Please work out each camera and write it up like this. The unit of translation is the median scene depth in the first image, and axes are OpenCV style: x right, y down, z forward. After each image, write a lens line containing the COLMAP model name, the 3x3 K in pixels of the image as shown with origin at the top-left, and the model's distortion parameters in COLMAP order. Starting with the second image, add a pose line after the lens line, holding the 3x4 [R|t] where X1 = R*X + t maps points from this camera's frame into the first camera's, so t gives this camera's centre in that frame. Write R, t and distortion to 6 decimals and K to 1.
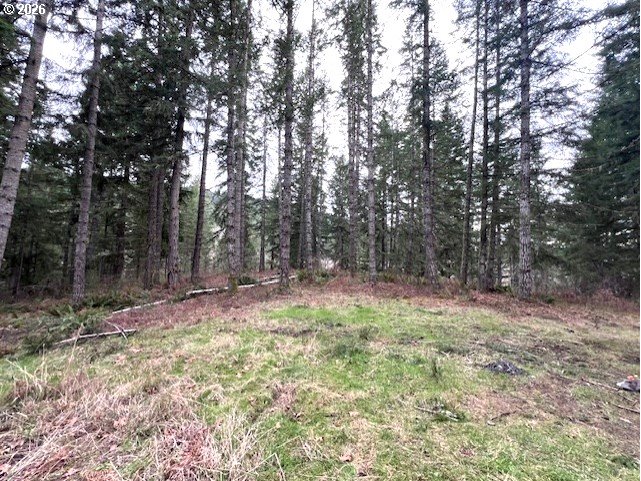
lens RADIAL K [[255.7, 0, 319.1], [0, 255.7, 237.9], [0, 0, 1]] dist [-0.000959, -0.000215]
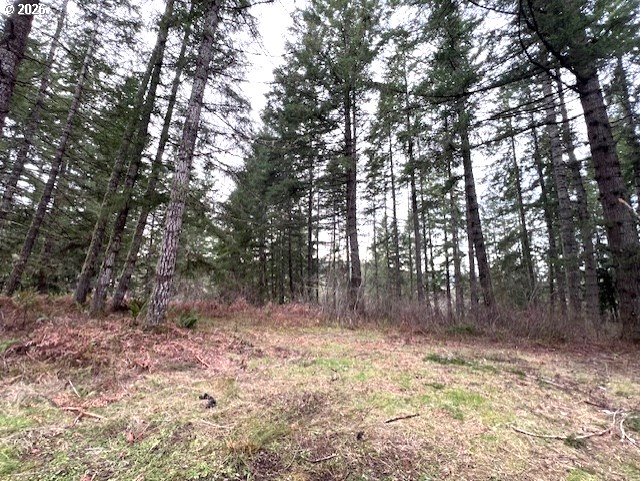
lens RADIAL K [[255.7, 0, 319.1], [0, 255.7, 237.9], [0, 0, 1]] dist [-0.000959, -0.000215]
pose [[0.405481, 0.152138, 0.901354, 0.266837], [-0.116216, 0.986631, -0.114250, 0.042508], [-0.906686, -0.058426, 0.417741, 0.285465]]
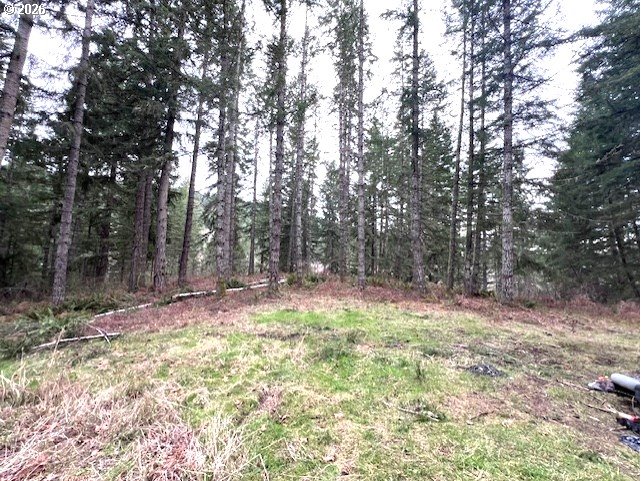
lens RADIAL K [[255.7, 0, 319.1], [0, 255.7, 237.9], [0, 0, 1]] dist [-0.000959, -0.000215]
pose [[0.999214, 0.013337, 0.037340, 0.002026], [-0.012783, 0.999805, -0.015037, -0.000575], [-0.037533, 0.014547, 0.999189, -0.004839]]
